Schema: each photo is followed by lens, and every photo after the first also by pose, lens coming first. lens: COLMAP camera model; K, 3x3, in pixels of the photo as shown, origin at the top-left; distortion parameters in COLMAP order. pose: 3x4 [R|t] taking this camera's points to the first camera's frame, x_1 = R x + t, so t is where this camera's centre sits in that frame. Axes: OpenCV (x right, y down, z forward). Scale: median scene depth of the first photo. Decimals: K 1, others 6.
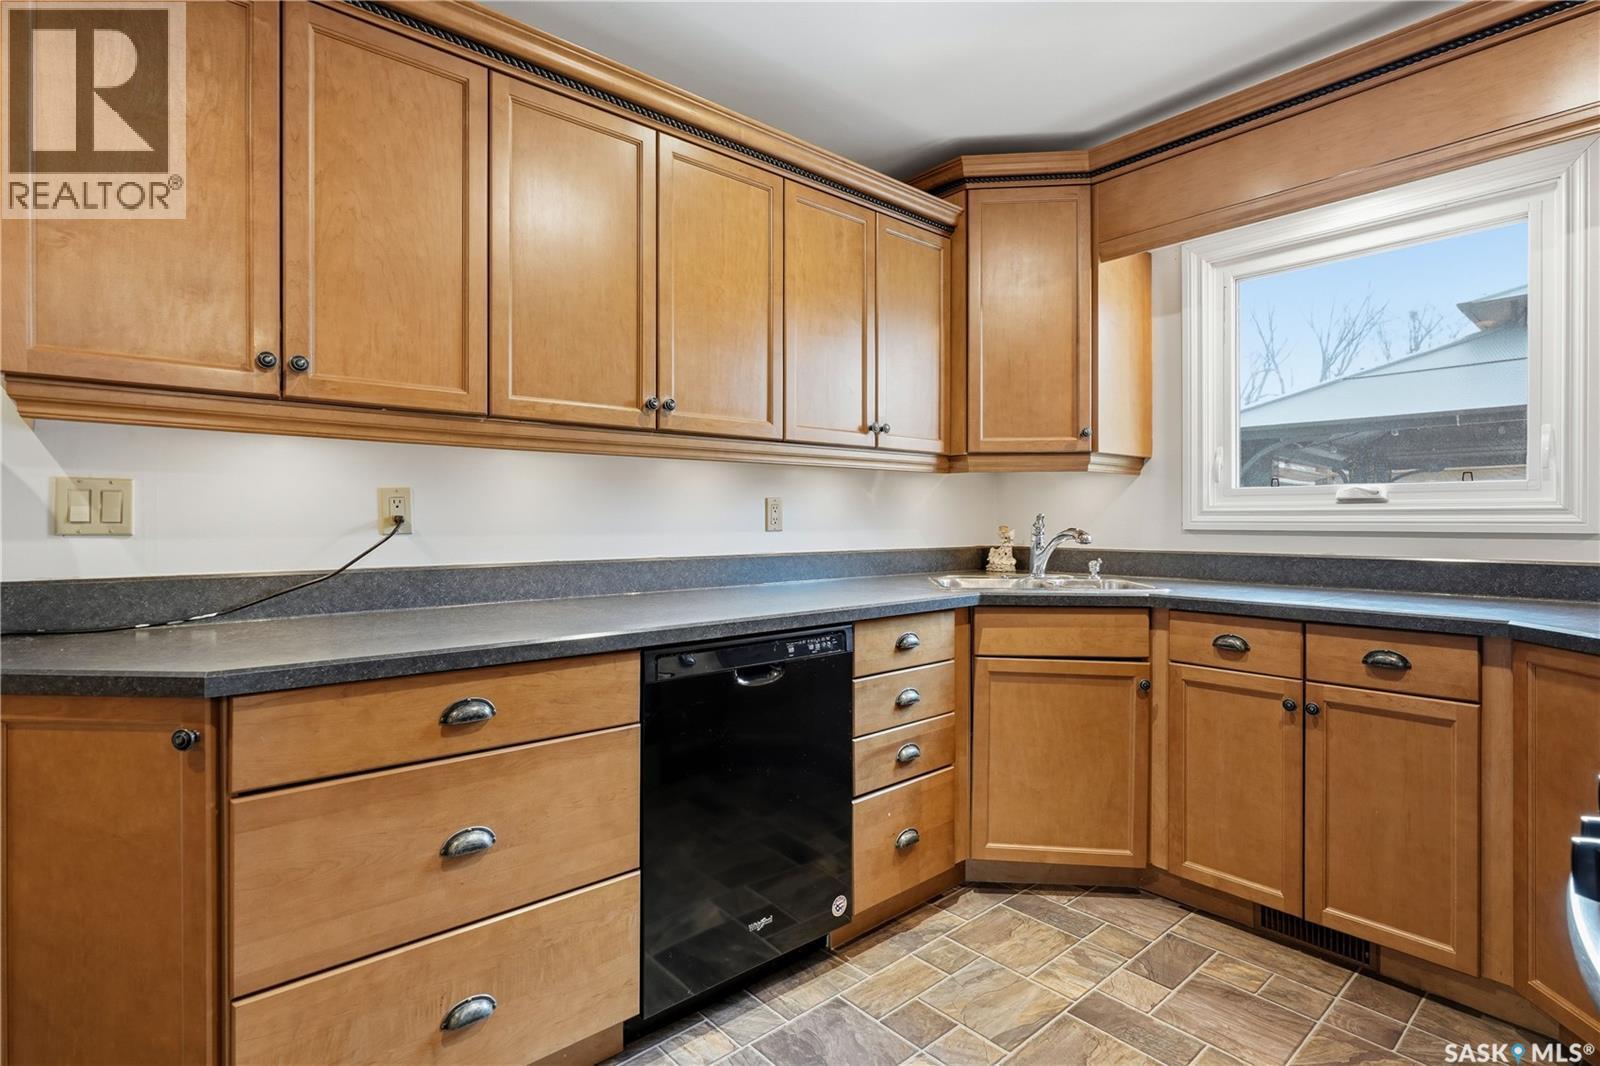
lens RADIAL K [[794.8, 0, 820.5], [0, 794.8, 521.6], [0, 0, 1]] dist [-0.001201, -0.000116]
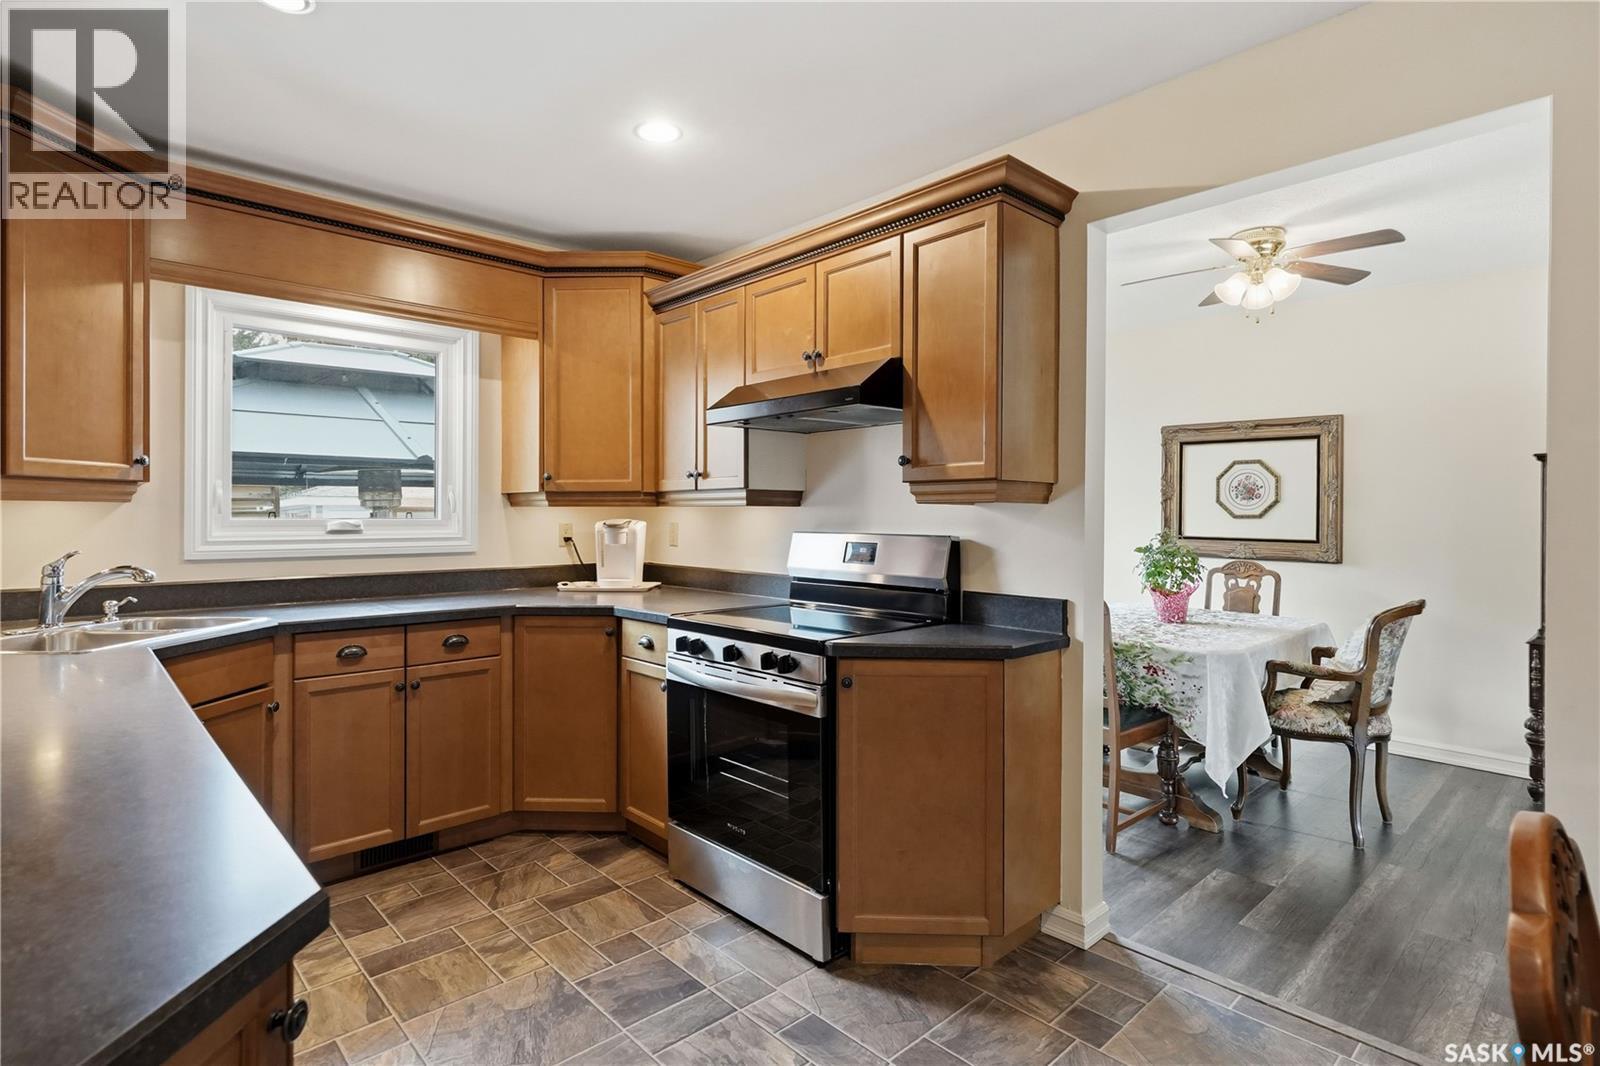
lens RADIAL K [[794.8, 0, 800.3], [0, 794.8, 520.4], [0, 0, 1]] dist [-0.001201, -0.000116]
pose [[-0.036378, -0.006233, 0.999319, -0.812260], [-0.001789, 0.999979, 0.006172, -0.067140], [-0.999336, -0.001564, -0.036389, 0.367050]]
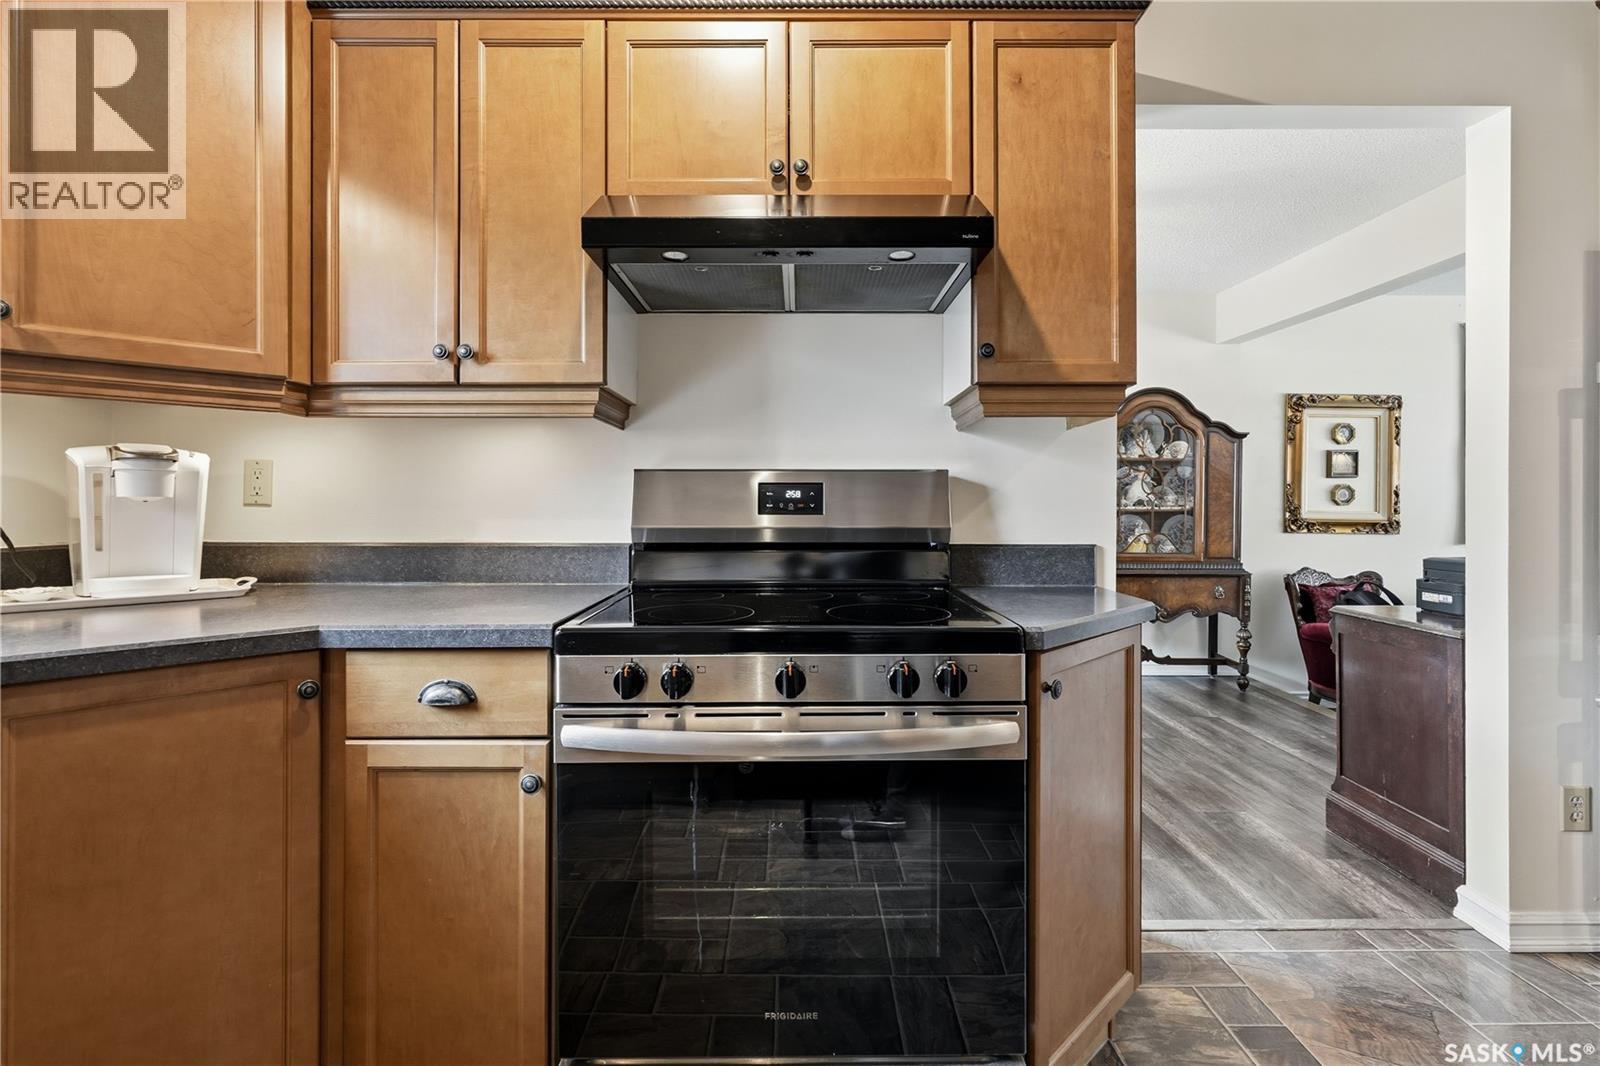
lens RADIAL K [[758.2, 0, 829.4], [0, 758.2, 493.6], [0, 0, 1]] dist [0.000508, -0.000994]
pose [[-0.762148, 0.005607, 0.647379, 0.168805], [0.000076, 0.999963, -0.008571, 0.017855], [-0.647403, -0.006484, -0.762120, 0.973720]]
